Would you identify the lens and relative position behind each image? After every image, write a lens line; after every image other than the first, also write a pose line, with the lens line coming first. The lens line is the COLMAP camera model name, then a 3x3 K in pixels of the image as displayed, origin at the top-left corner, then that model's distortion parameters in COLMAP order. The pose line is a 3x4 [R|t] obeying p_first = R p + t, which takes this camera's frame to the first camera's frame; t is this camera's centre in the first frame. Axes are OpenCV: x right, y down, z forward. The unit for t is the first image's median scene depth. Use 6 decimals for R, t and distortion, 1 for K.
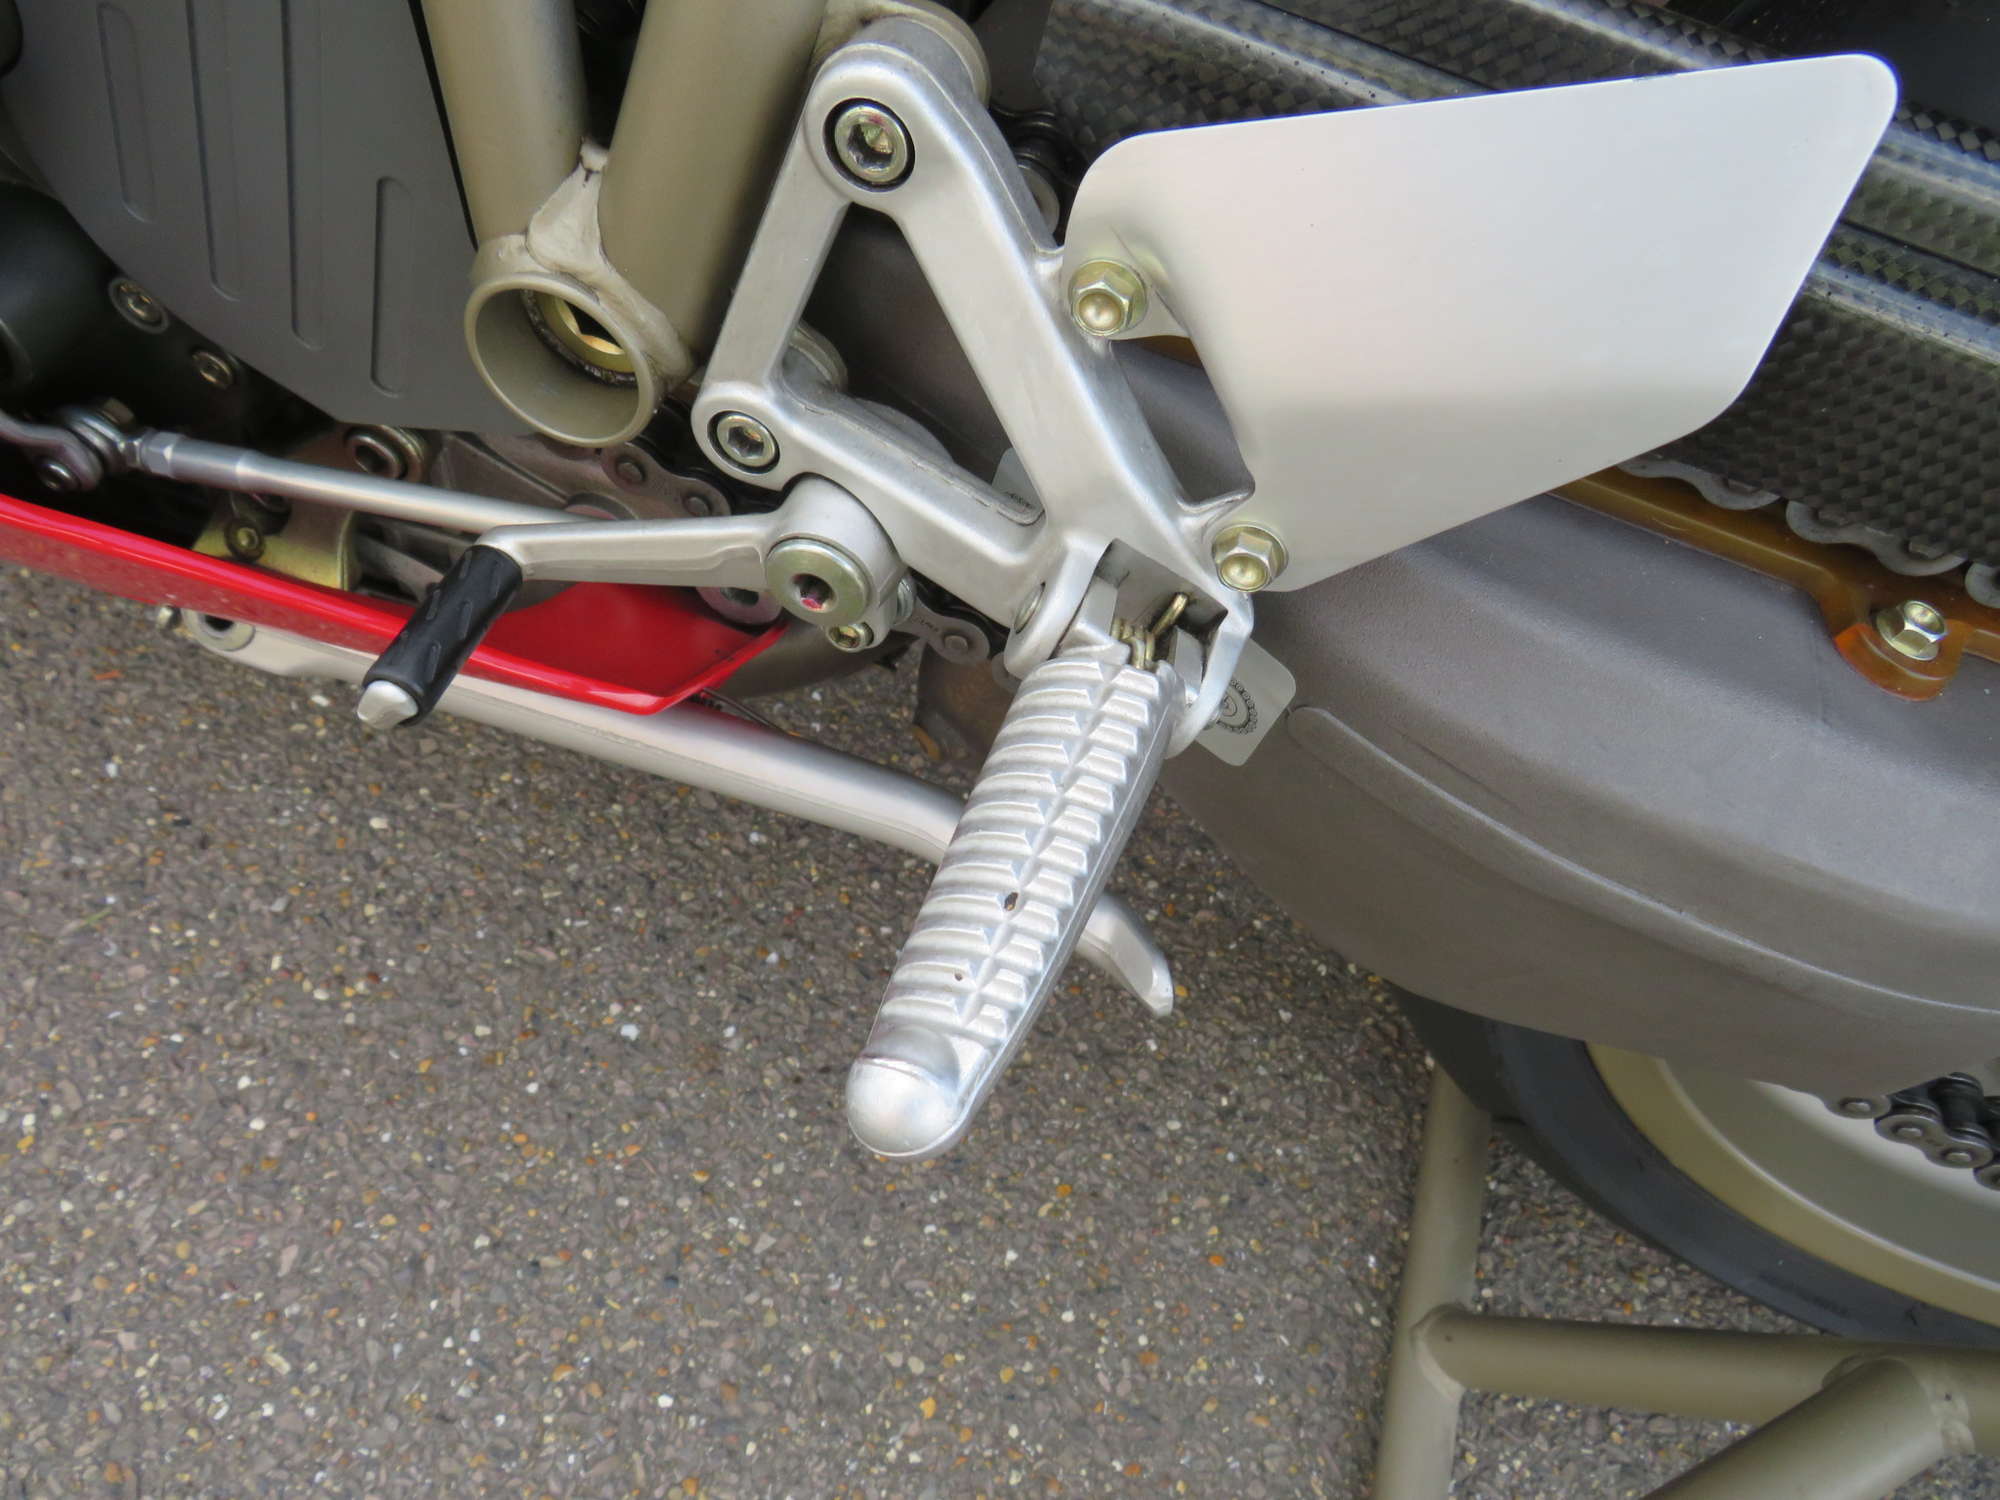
lens RADIAL K [[1402.5, 0, 996.3], [0, 1402.5, 736.9], [0, 0, 1]] dist [-0.023892, 0.010728]
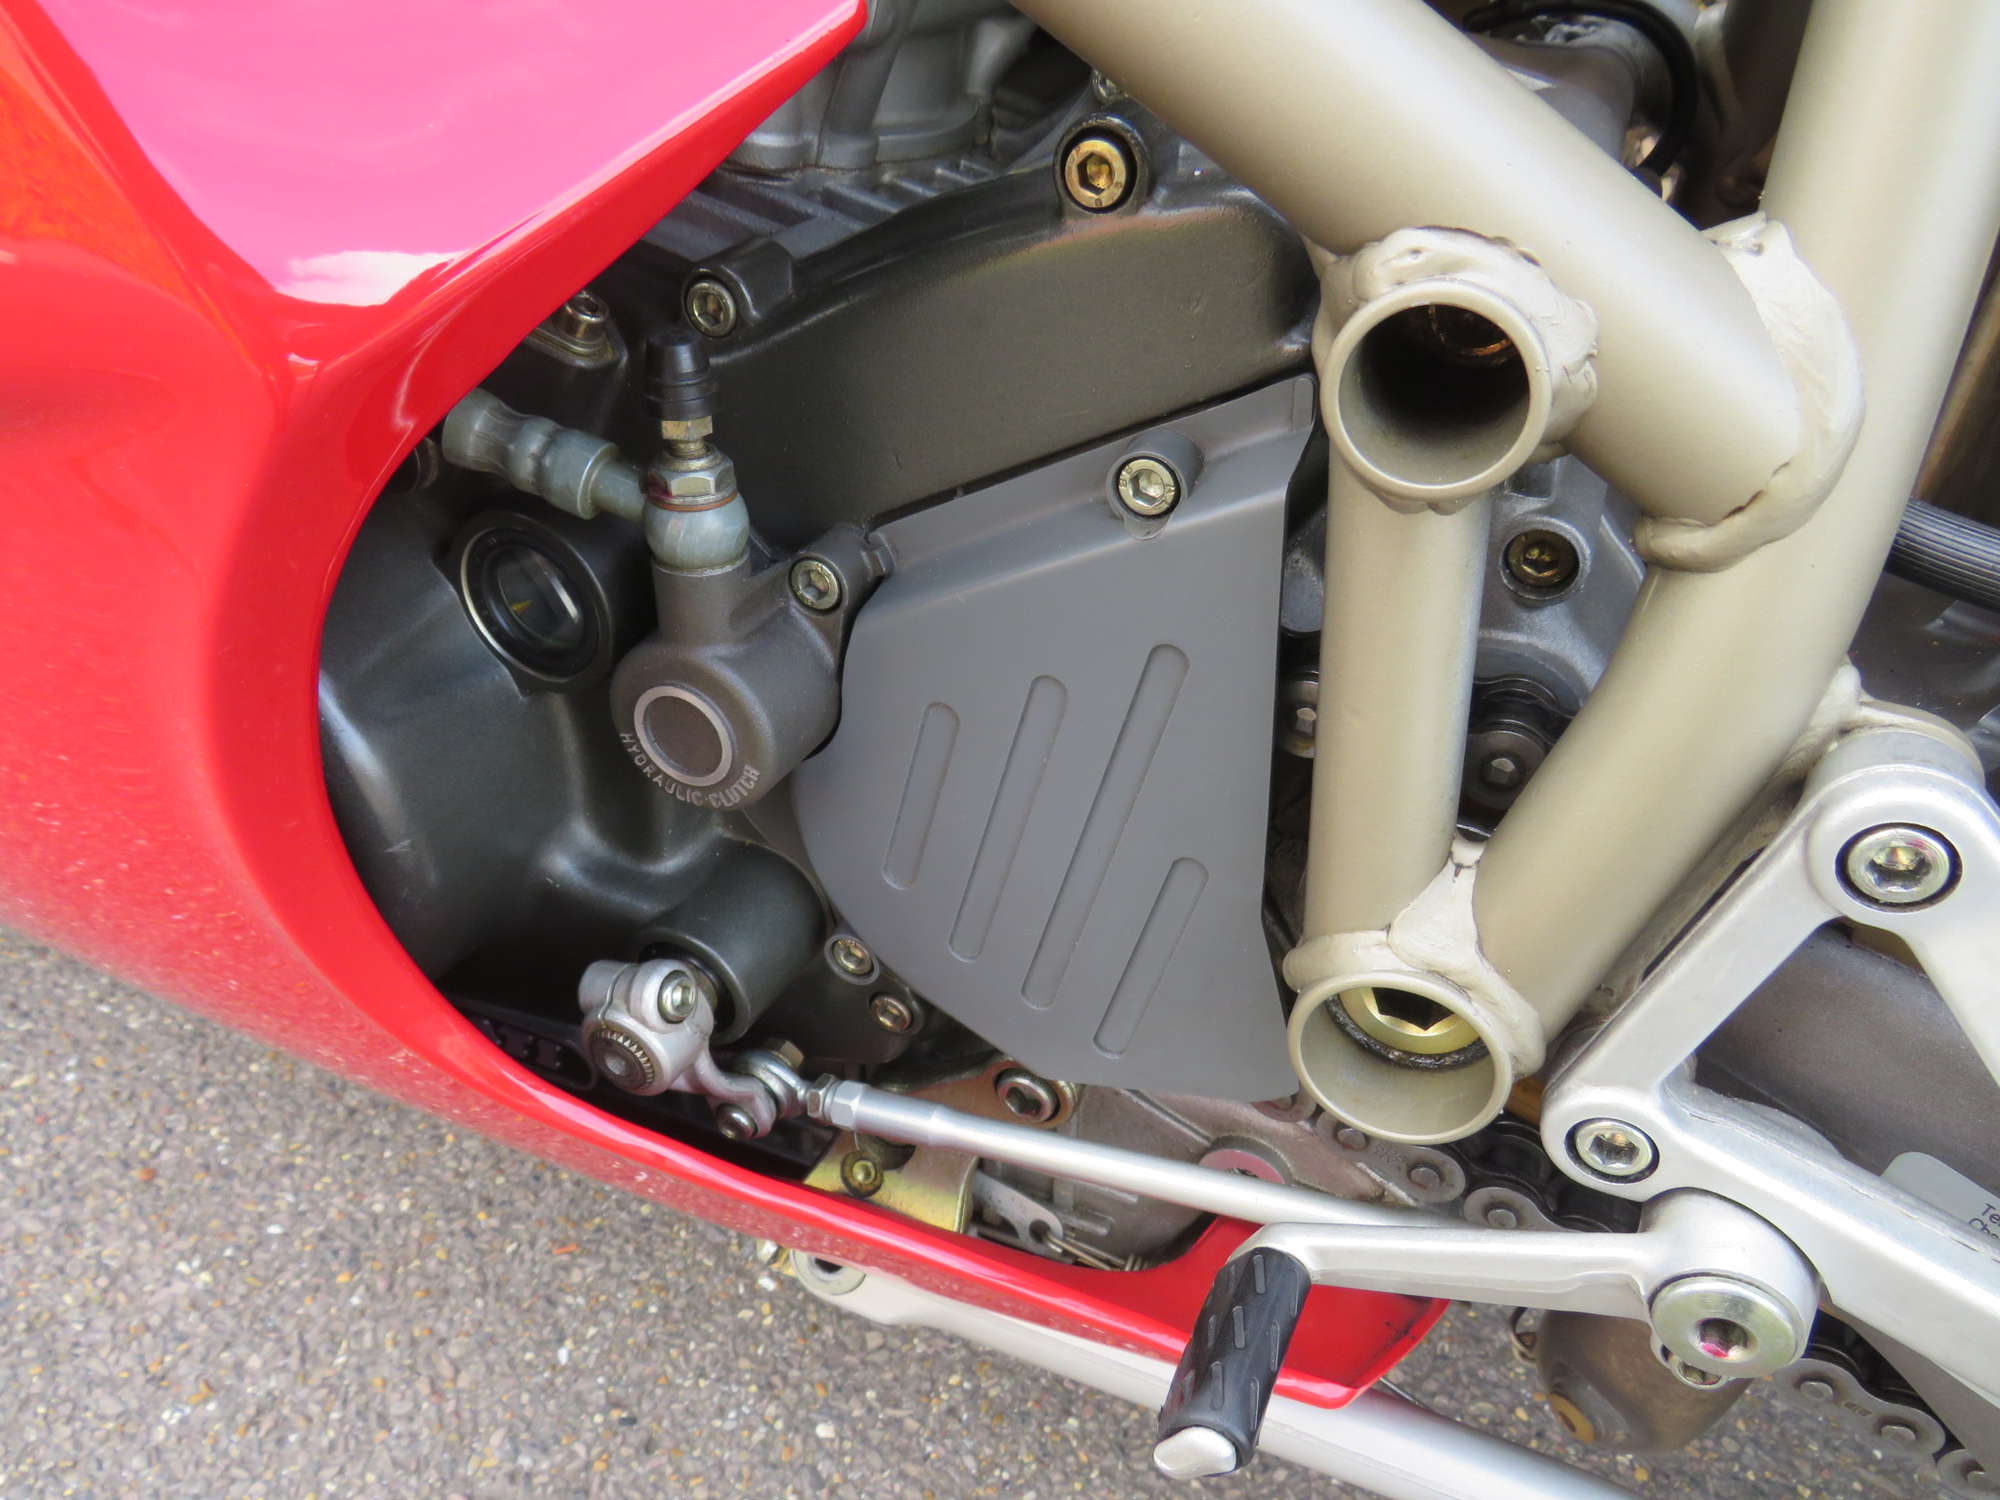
lens RADIAL K [[1399.4, 0, 976.3], [0, 1399.4, 757.7], [0, 0, 1]] dist [-0.026369, 0.012421]
pose [[0.985560, -0.022569, -0.167819, -0.180957], [-0.033858, 0.944798, -0.325899, -0.062395], [0.165910, 0.326875, 0.930391, 0.017815]]
